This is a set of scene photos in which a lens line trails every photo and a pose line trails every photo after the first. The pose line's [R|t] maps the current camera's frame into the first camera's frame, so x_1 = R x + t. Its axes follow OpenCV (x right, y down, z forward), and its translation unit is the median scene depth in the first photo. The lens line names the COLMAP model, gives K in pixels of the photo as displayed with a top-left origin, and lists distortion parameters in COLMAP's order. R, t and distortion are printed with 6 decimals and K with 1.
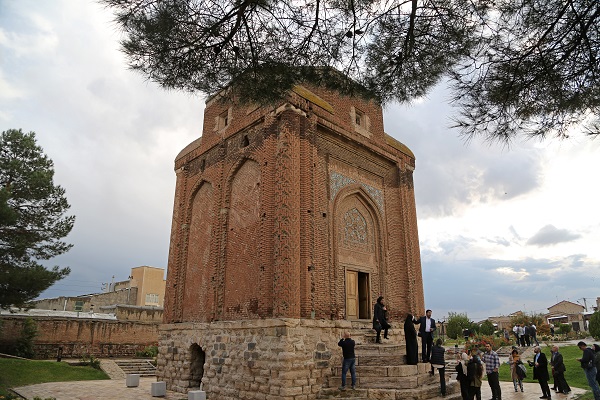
lens RADIAL K [[401.5, 0, 302.4], [0, 401.5, 202.6], [0, 0, 1]] dist [-0.079427, 0.006798]
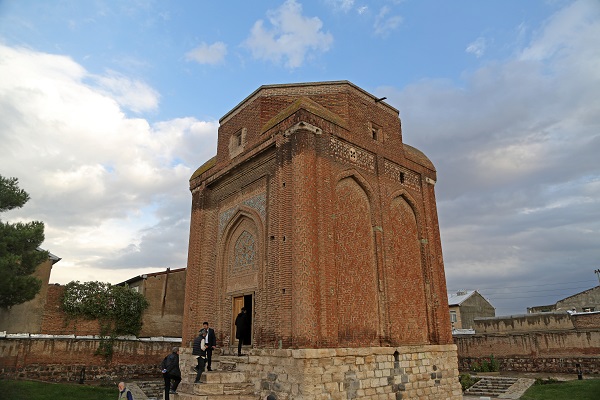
lens RADIAL K [[401.5, 0, 302.4], [0, 401.5, 202.6], [0, 0, 1]] dist [-0.079427, 0.006798]
pose [[-0.060635, -0.329157, -0.942326, 1.160443], [0.329383, 0.884583, -0.330182, 0.350761], [0.942247, -0.330407, 0.054782, 1.192644]]
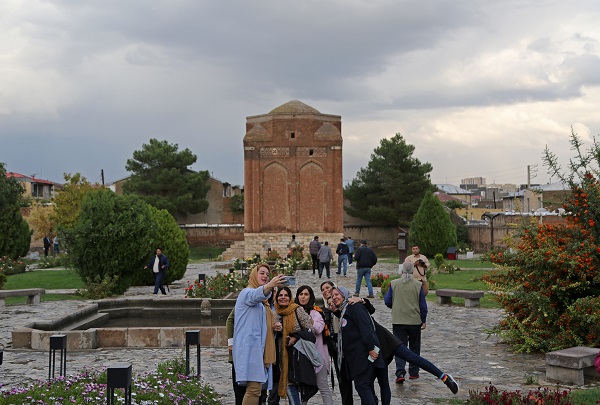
lens RADIAL K [[808.6, 0, 300.0], [0, 808.6, 202.5], [0, 0, 1]] dist [-0.004482, -0.001148]
pose [[-0.707728, -0.002757, -0.706480, 4.228203], [0.234866, 0.942198, -0.238958, 1.737724], [0.666303, -0.335046, -0.666172, 5.724408]]
